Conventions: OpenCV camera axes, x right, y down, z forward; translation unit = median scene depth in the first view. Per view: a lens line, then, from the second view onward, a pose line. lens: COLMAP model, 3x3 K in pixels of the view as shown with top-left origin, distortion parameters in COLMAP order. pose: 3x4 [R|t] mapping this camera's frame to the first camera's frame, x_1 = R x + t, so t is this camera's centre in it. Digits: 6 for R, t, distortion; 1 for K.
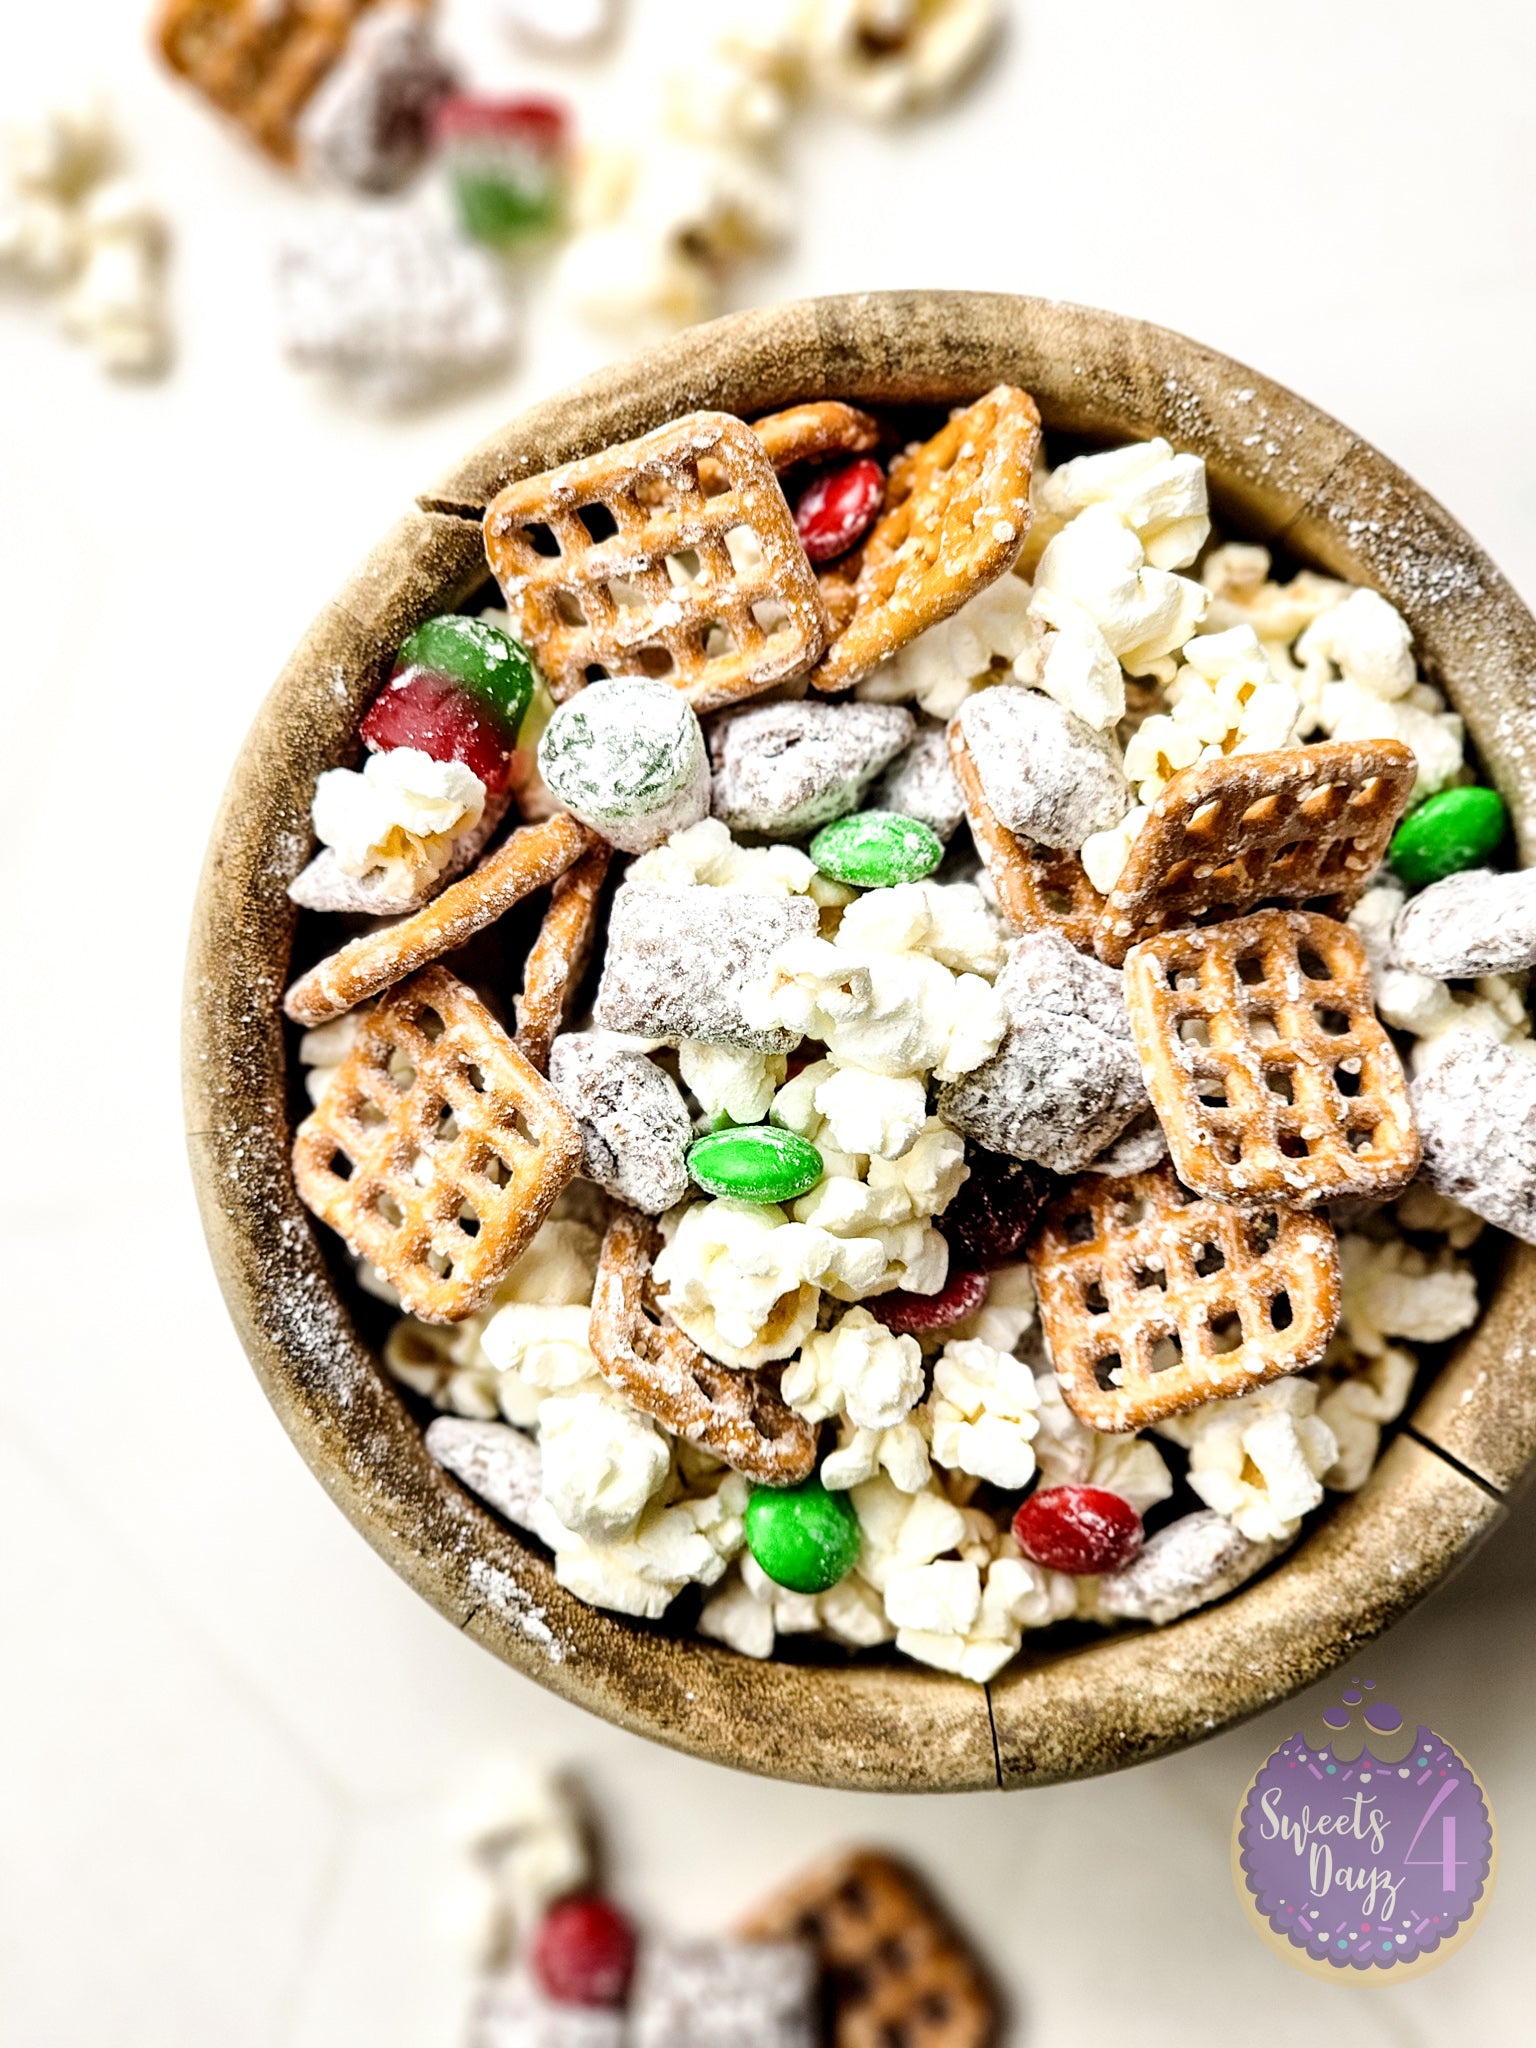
lens RADIAL K [[5147.4, 0, 701.8], [0, 5147.4, 1288.4], [0, 0, 1]] dist [-0.406574, 6.349099]
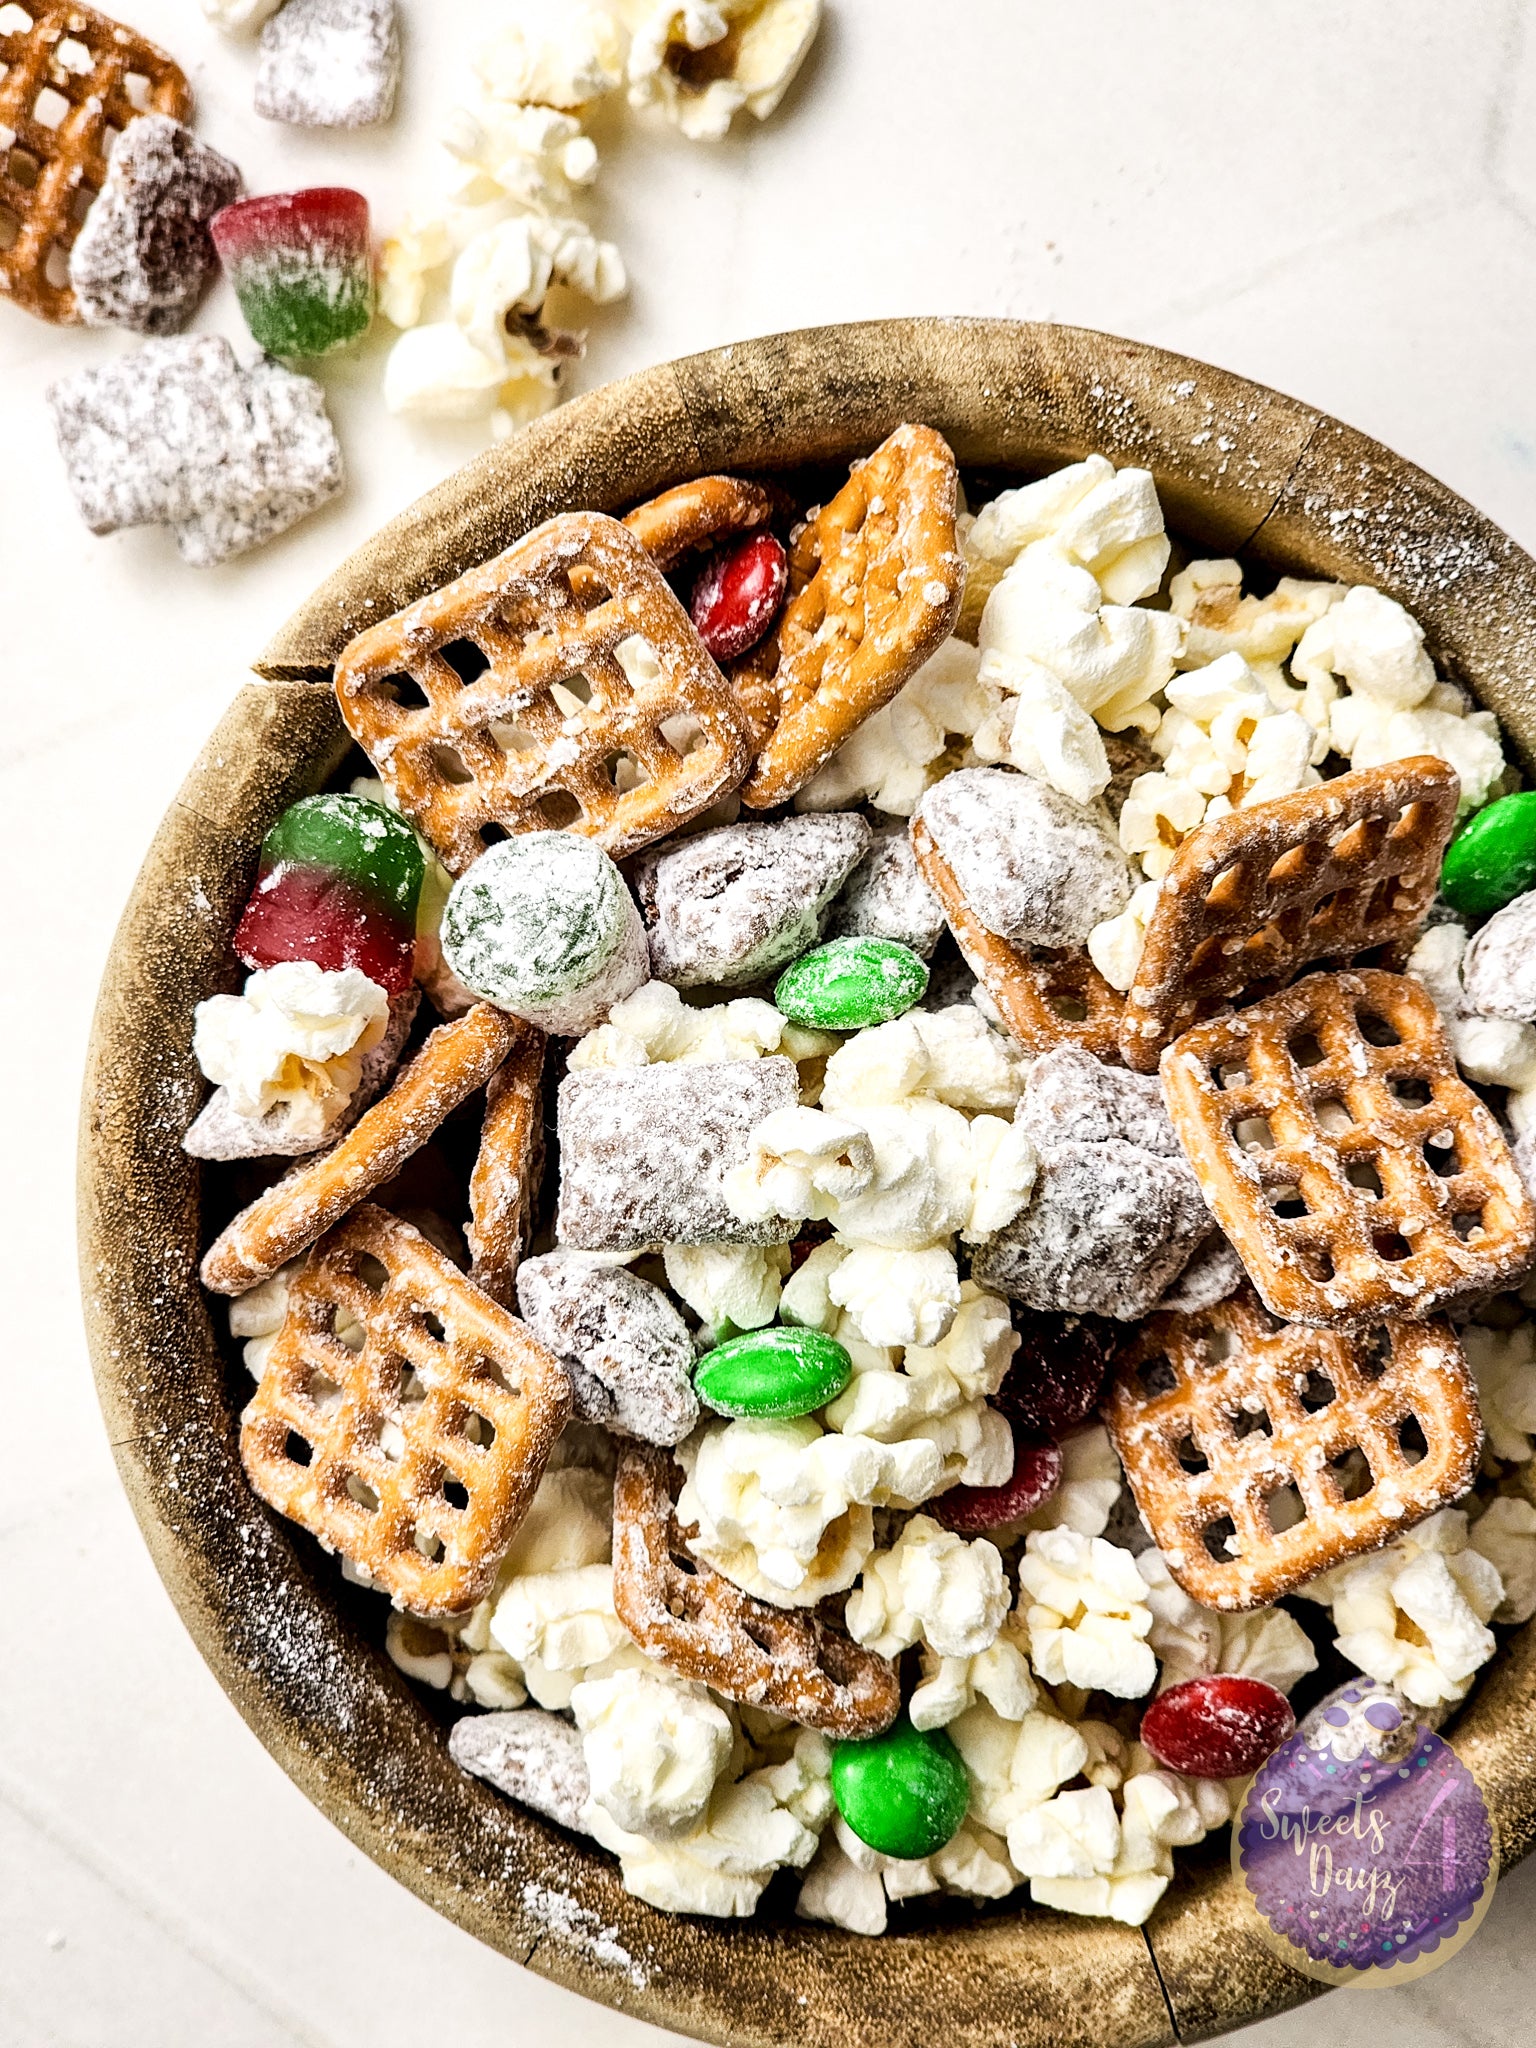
lens RADIAL K [[4175.9, 0, 768.0], [0, 4175.9, 1024.0], [0, 0, 1]] dist [0.018126, 1.205915]
pose [[0.985754, -0.167812, 0.011303, 0.011351], [0.168076, 0.985345, -0.029089, -0.060745], [-0.006256, 0.030574, 0.999513, 0.301476]]
